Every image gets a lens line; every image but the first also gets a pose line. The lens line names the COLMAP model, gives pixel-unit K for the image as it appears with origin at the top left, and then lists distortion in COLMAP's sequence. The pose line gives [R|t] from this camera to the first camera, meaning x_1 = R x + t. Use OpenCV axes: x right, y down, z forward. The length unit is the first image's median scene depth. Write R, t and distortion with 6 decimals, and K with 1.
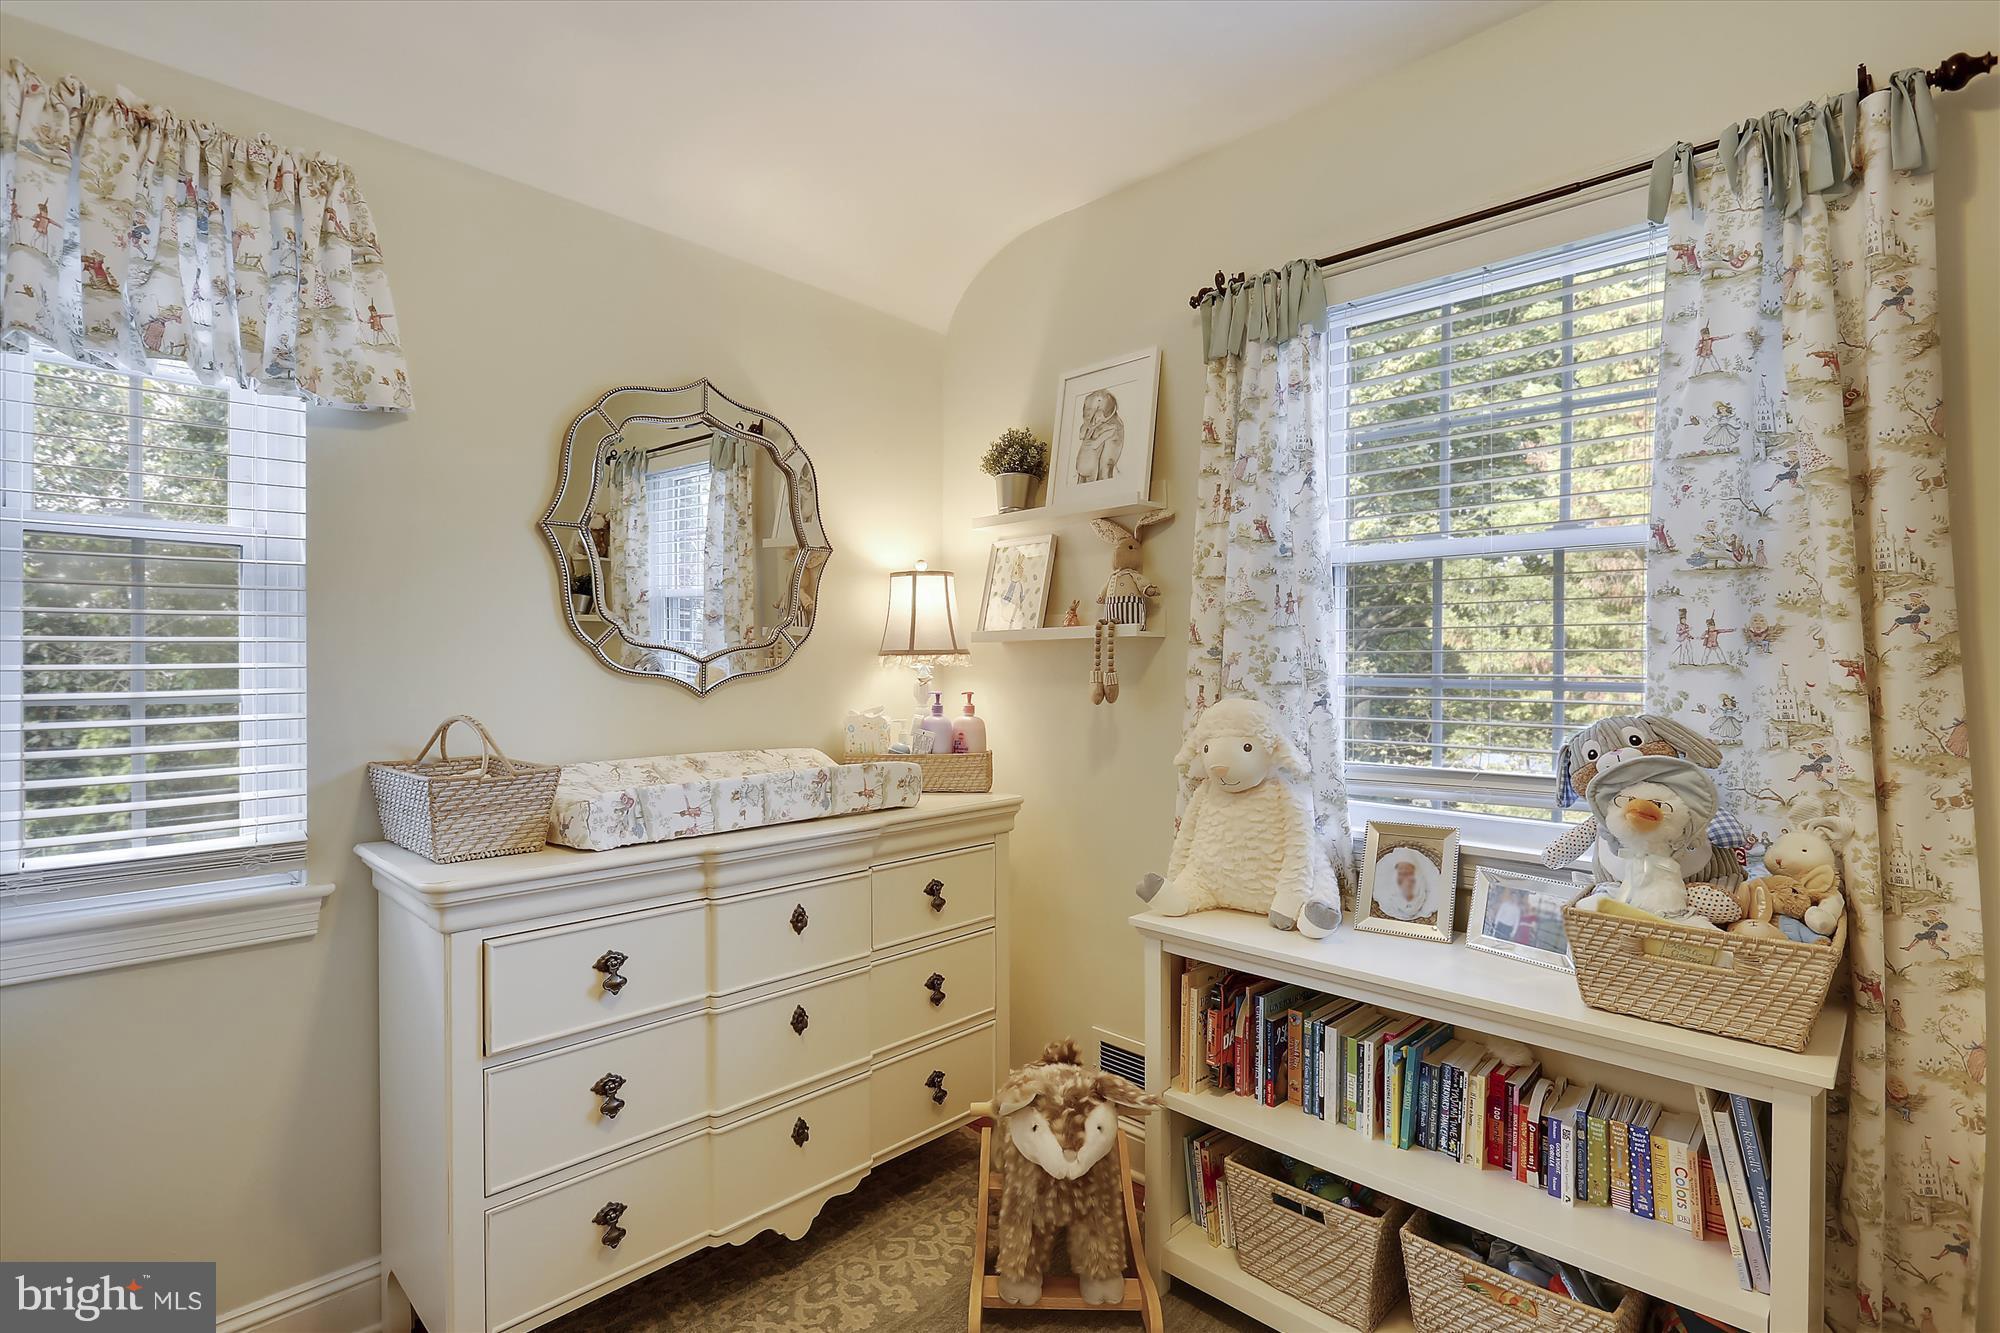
lens RADIAL K [[950.5, 0, 998.6], [0, 950.5, 671.2], [0, 0, 1]] dist [-0.004167, 0.001431]
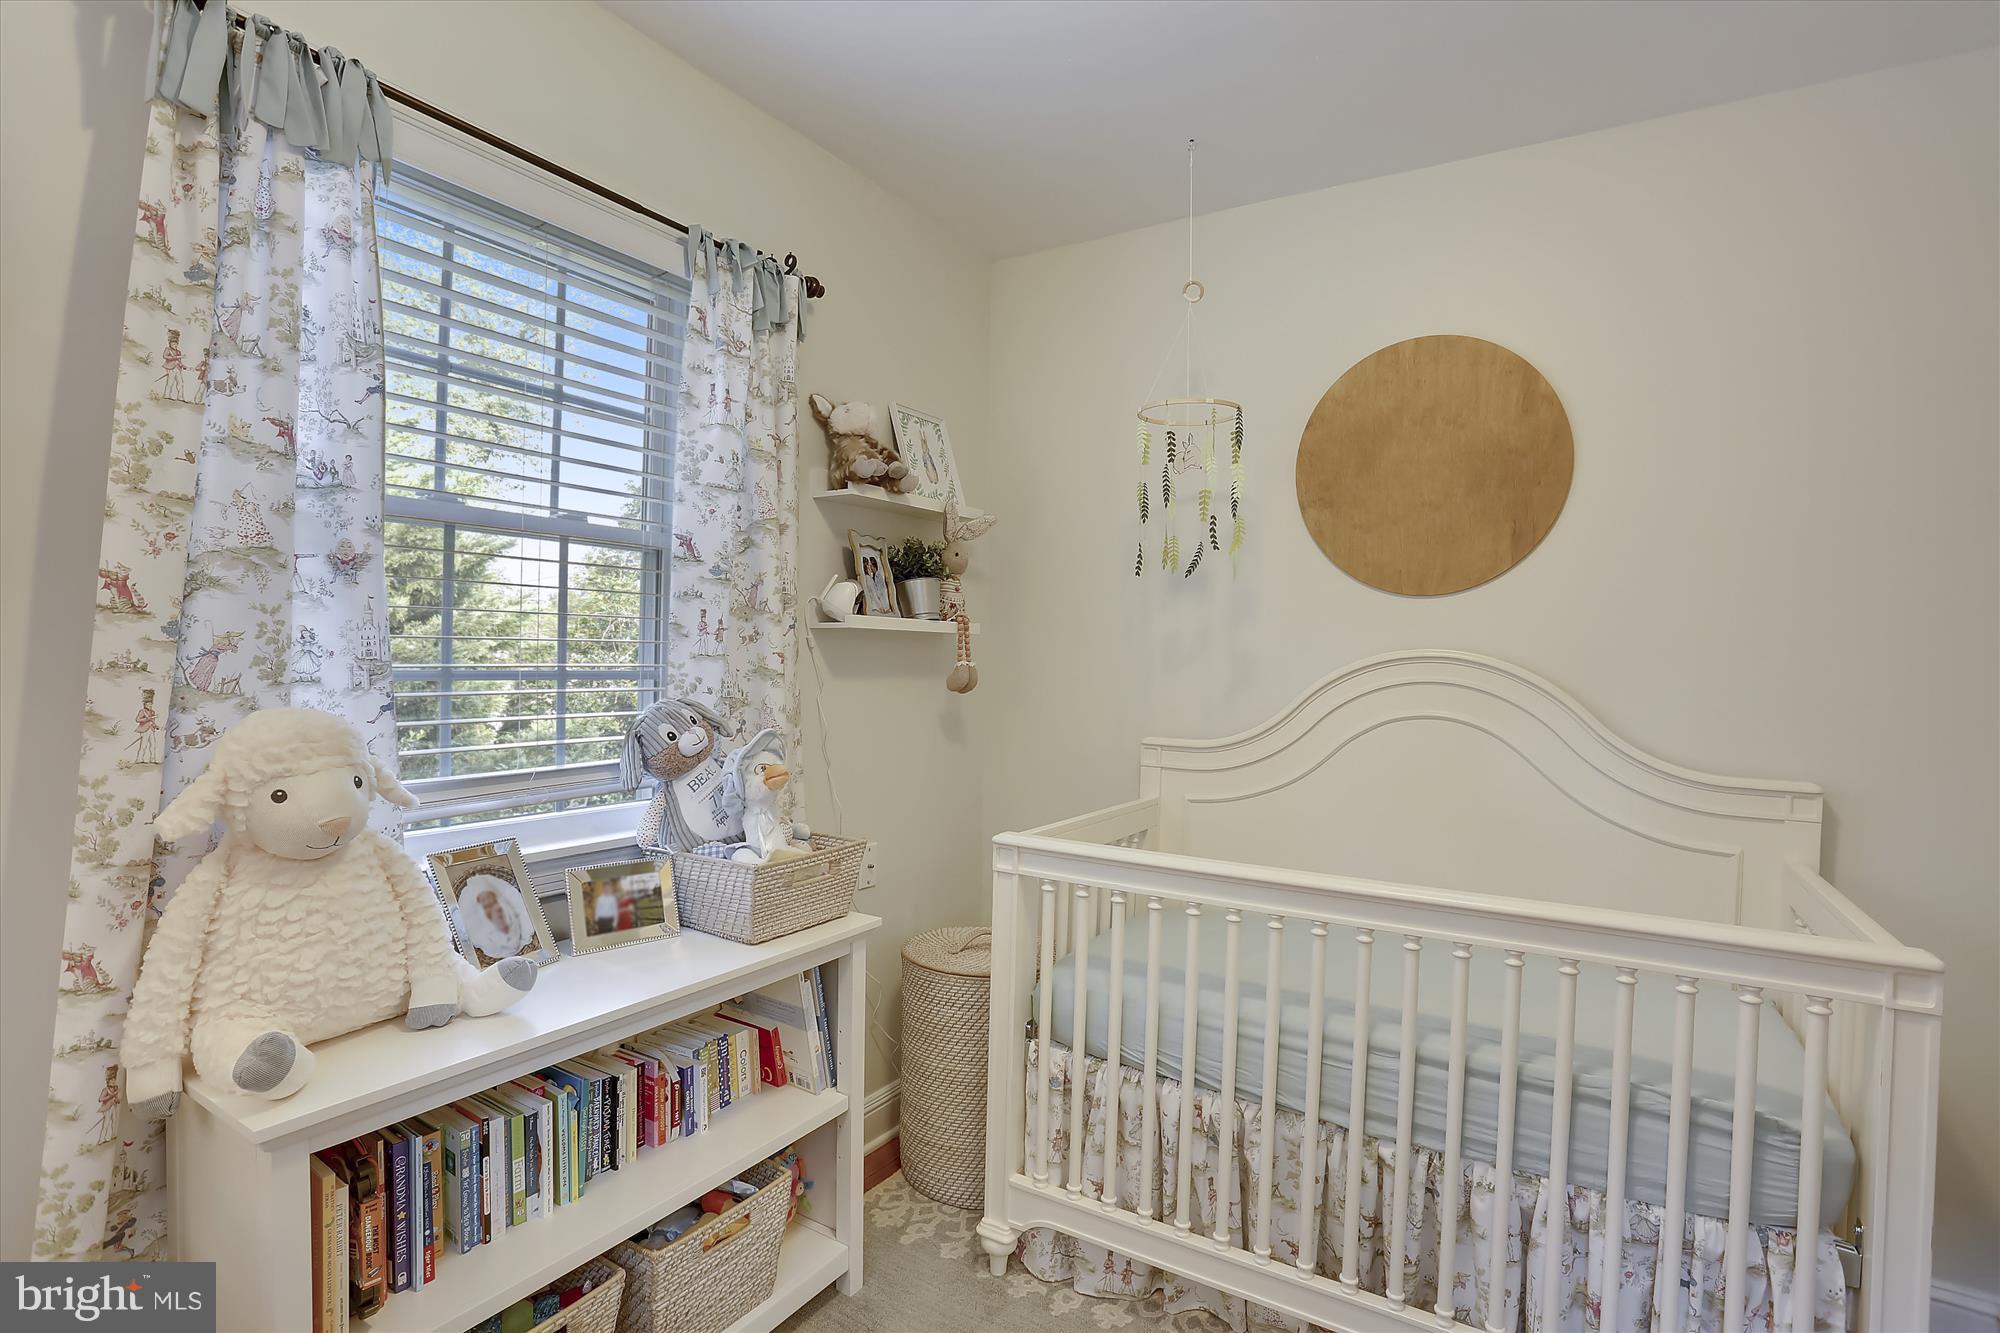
lens RADIAL K [[981.7, 0, 1006.8], [0, 981.7, 670.5], [0, 0, 1]] dist [-0.070347, 0.026226]
pose [[-0.219583, -0.019644, 0.975396, -0.463138], [-0.006478, 0.999805, 0.018677, -0.010318], [-0.975572, -0.002217, -0.219667, 0.705589]]
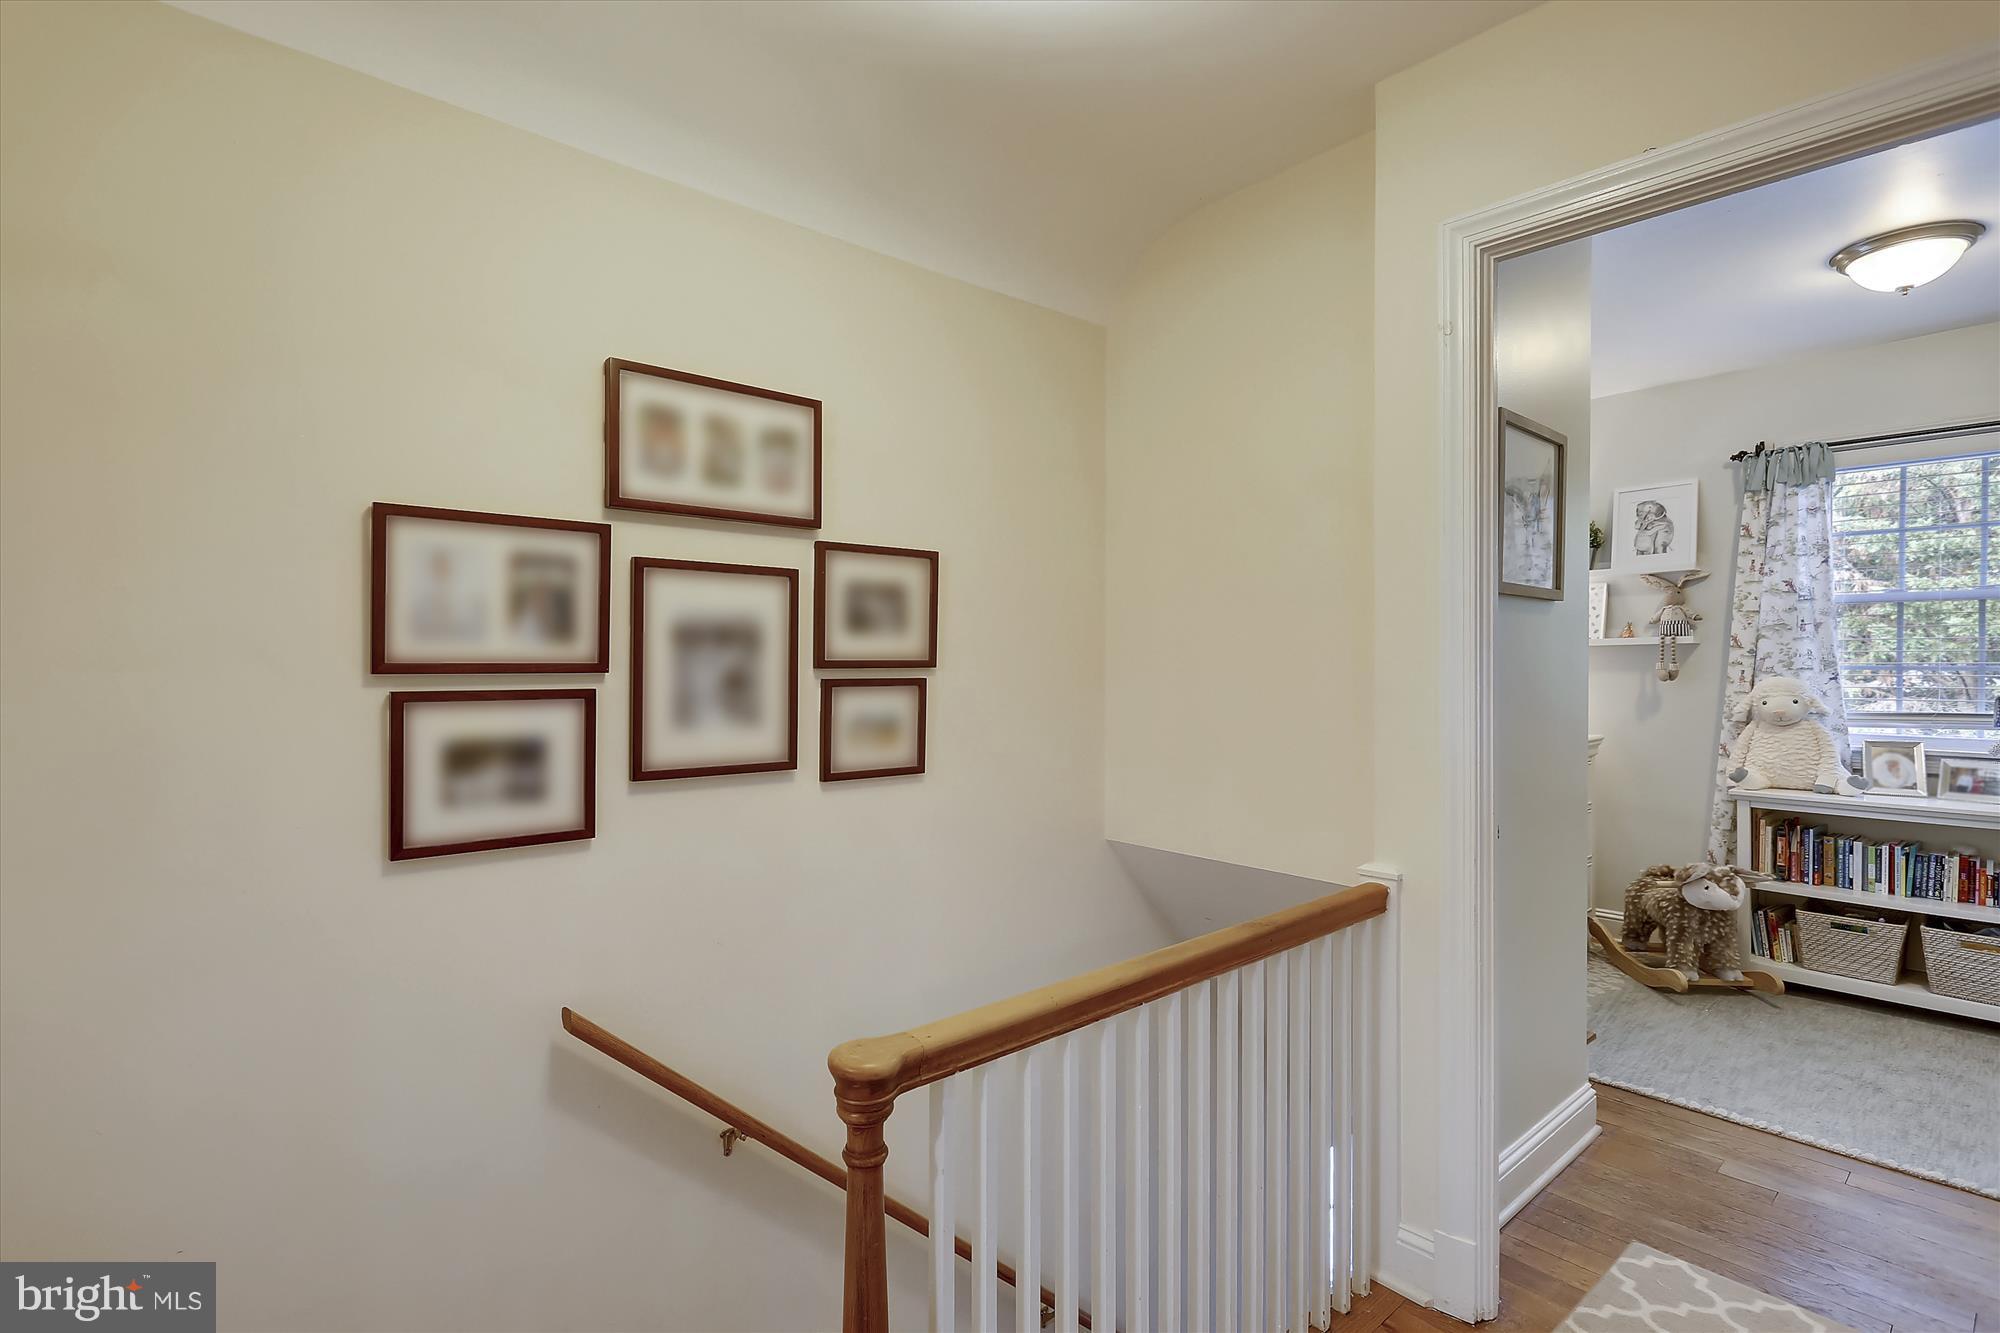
lens RADIAL K [[950.5, 0, 998.6], [0, 950.5, 671.2], [0, 0, 1]] dist [-0.004167, 0.001431]
pose [[0.997250, 0.000284, -0.074111, -1.183557], [-0.000707, 0.999984, -0.005680, 0.031228], [0.074108, 0.005717, 0.997234, -1.011356]]
